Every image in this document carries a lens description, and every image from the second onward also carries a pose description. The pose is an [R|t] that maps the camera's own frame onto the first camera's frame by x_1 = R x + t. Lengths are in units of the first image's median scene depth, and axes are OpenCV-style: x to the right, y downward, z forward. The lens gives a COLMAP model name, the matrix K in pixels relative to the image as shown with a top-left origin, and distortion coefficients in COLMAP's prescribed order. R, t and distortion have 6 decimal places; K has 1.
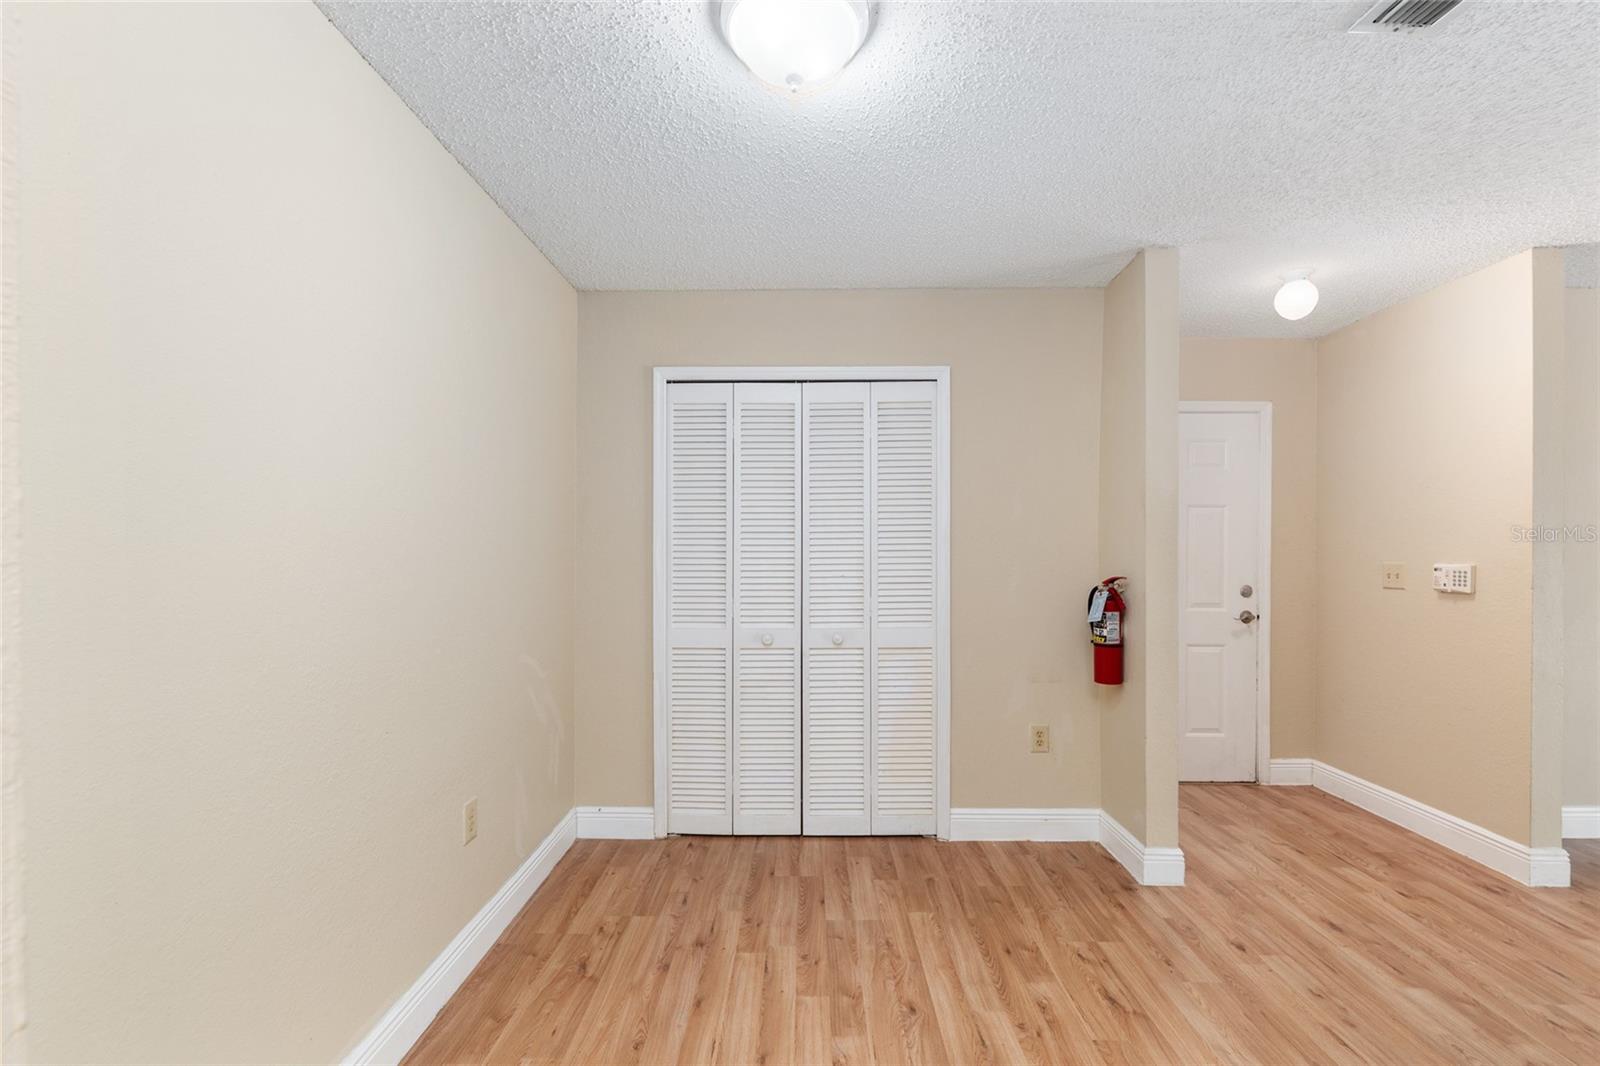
lens RADIAL K [[679.3, 0, 795.0], [0, 679.3, 550.5], [0, 0, 1]] dist [-0.009681, 0.000163]
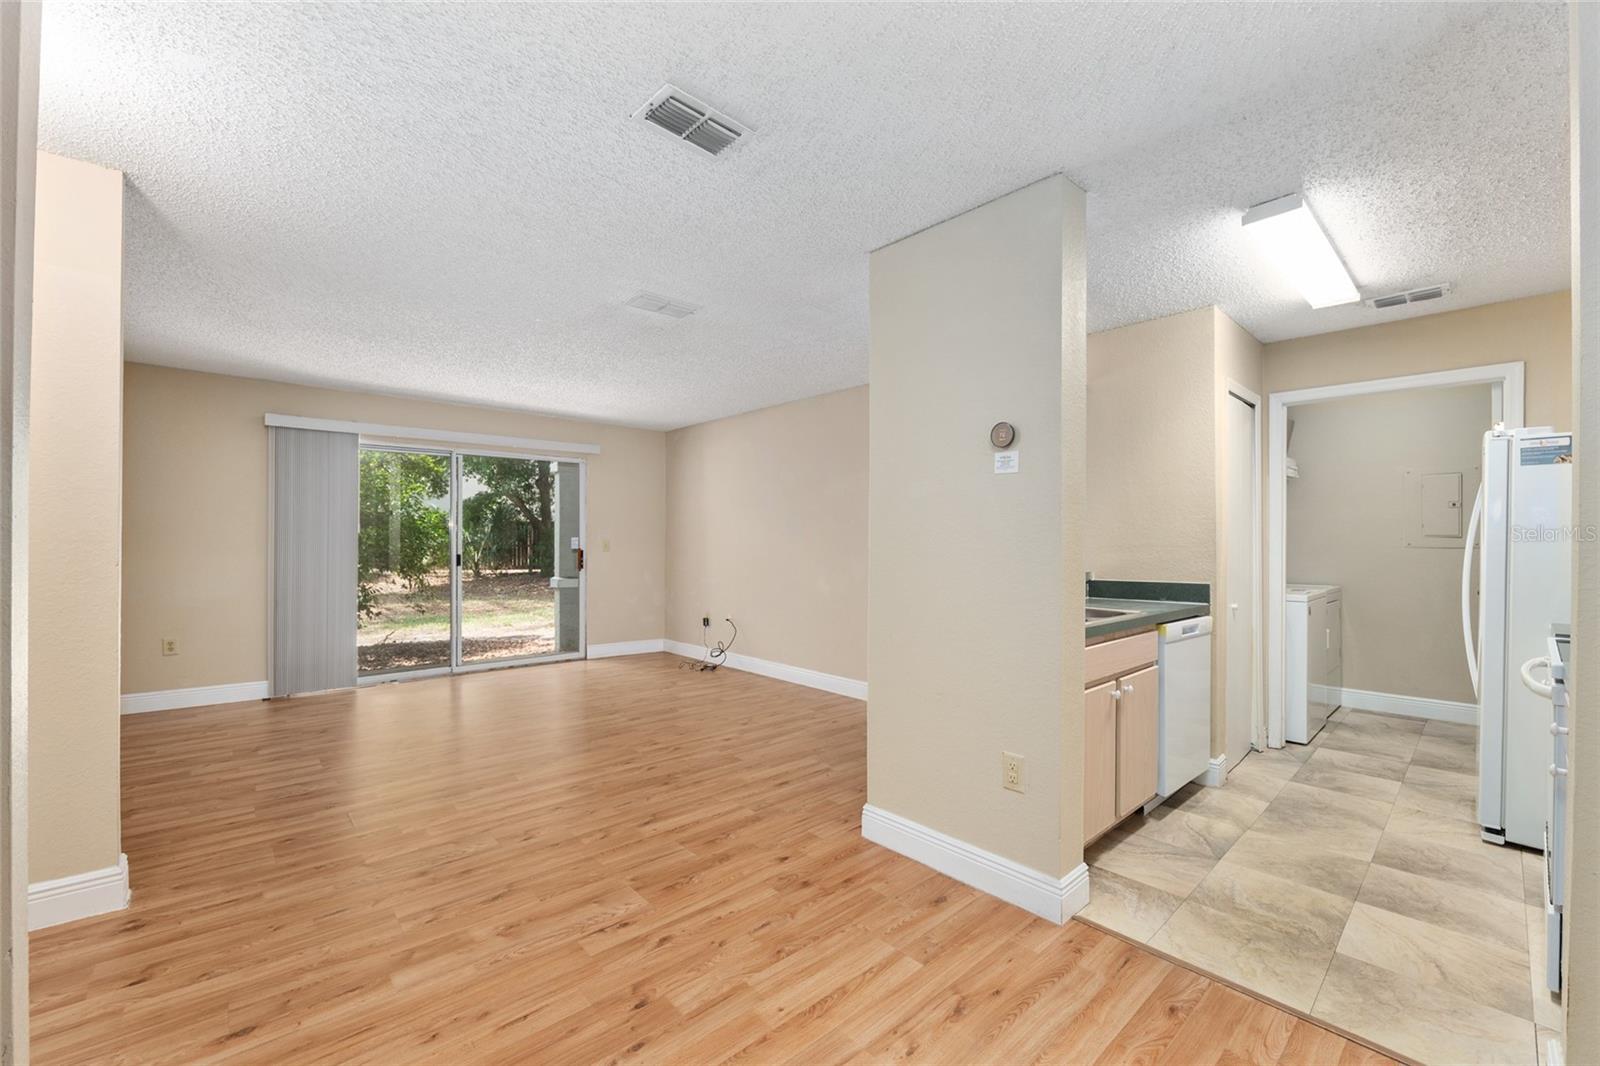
lens RADIAL K [[653.5, 0, 796.4], [0, 653.5, 540.7], [0, 0, 1]] dist [-0.012676, 0.000275]
pose [[-0.679773, -0.003382, 0.733415, -0.095158], [-0.004026, 0.999992, 0.000880, 0.018674], [-0.733412, -0.002354, -0.679781, 0.844966]]
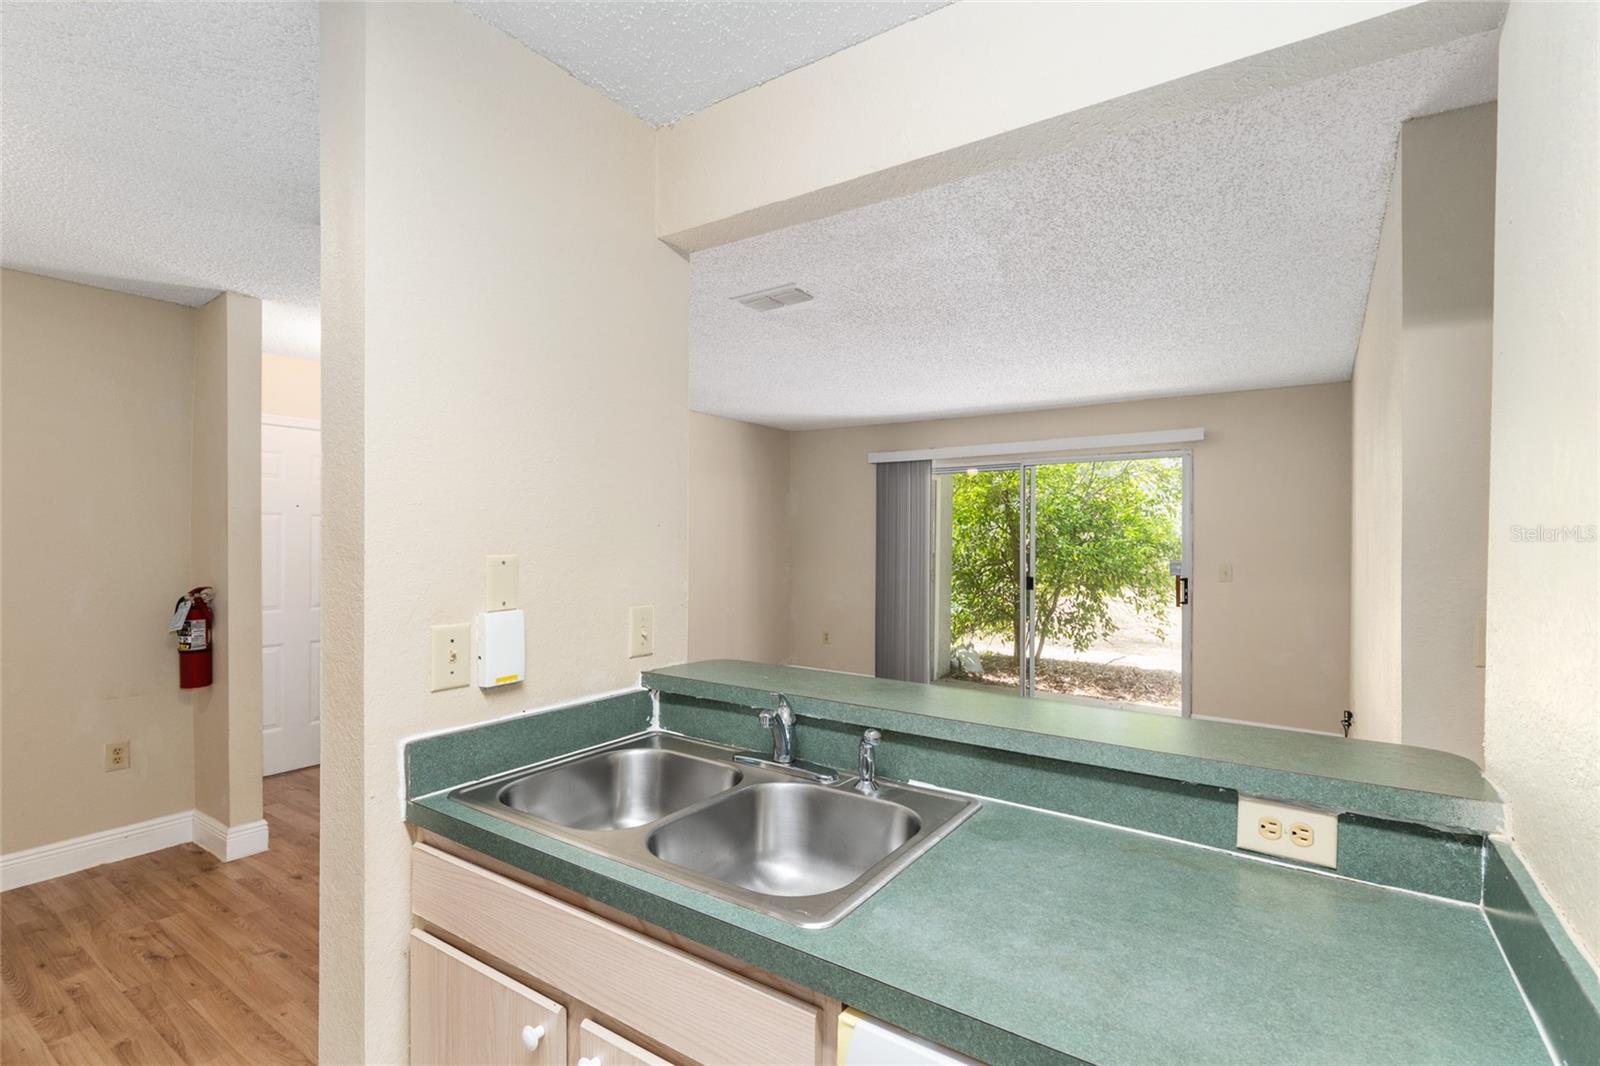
lens RADIAL K [[751.3, 0, 798.1], [0, 751.3, 542.4], [0, 0, 1]] dist [0.000205, -0.000539]
pose [[0.552882, -0.002839, 0.833255, 0.004002], [-0.003026, 0.999981, 0.005414, -0.039946], [-0.833254, -0.005514, 0.552862, -0.434254]]
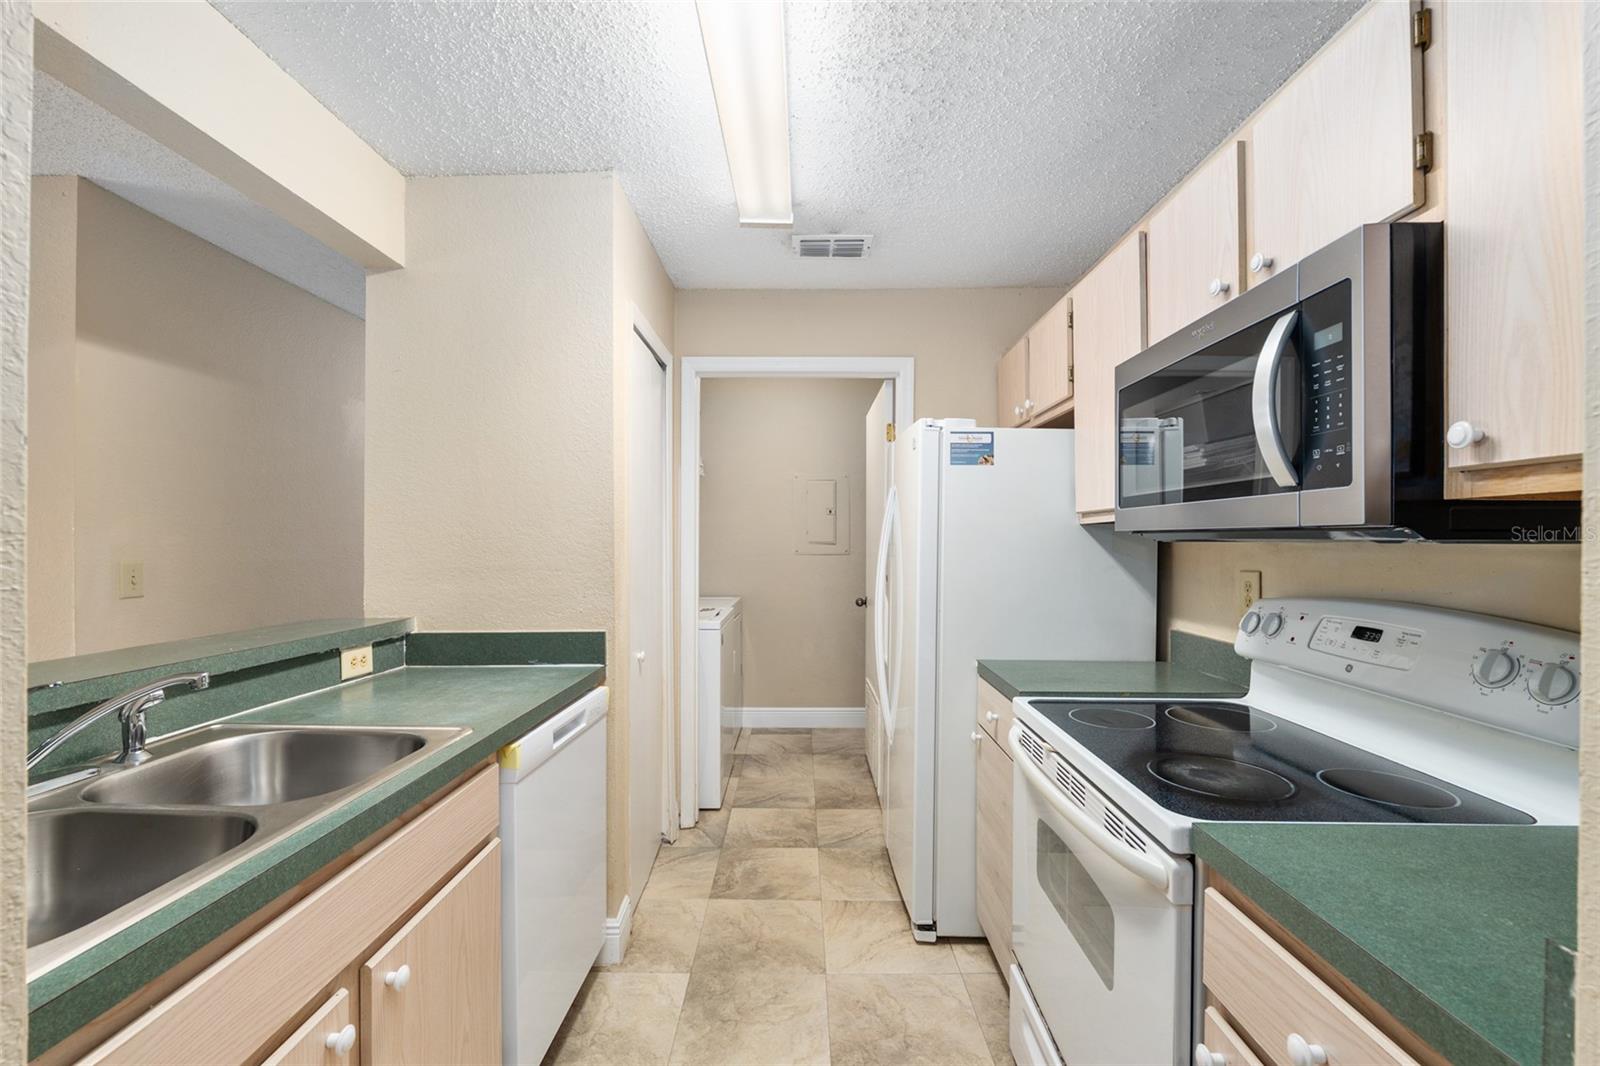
lens RADIAL K [[666.0, 0, 793.1], [0, 666.0, 540.7], [0, 0, 1]] dist [-0.010608, 0.000093]
pose [[-0.999962, -0.004278, 0.007576, 0.049052], [-0.004266, 0.999990, 0.001669, -0.006192], [-0.007583, 0.001636, -0.999970, 0.219291]]
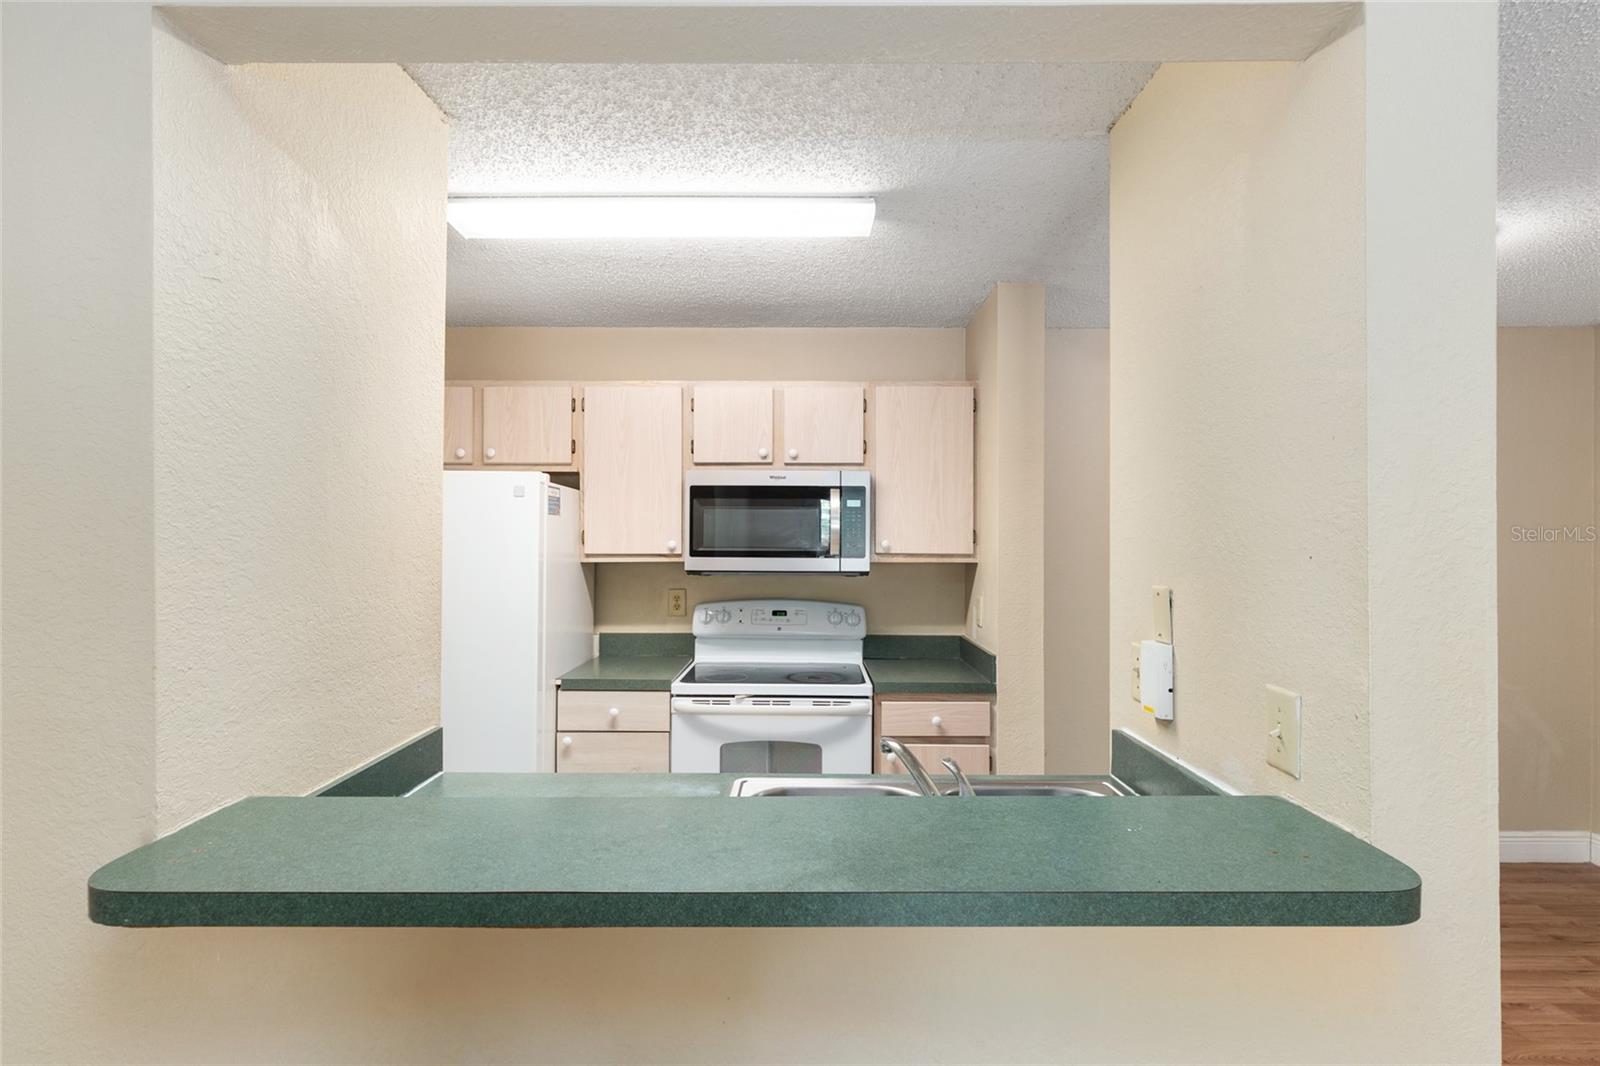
lens RADIAL K [[769.5, 0, 797.0], [0, 769.5, 535.7], [0, 0, 1]] dist [-0.000714, -0.000638]
pose [[0.004786, -0.008024, -0.999956, 0.895853], [-0.004217, 0.999959, -0.008044, -0.057440], [0.999980, 0.004255, 0.004752, -0.217807]]
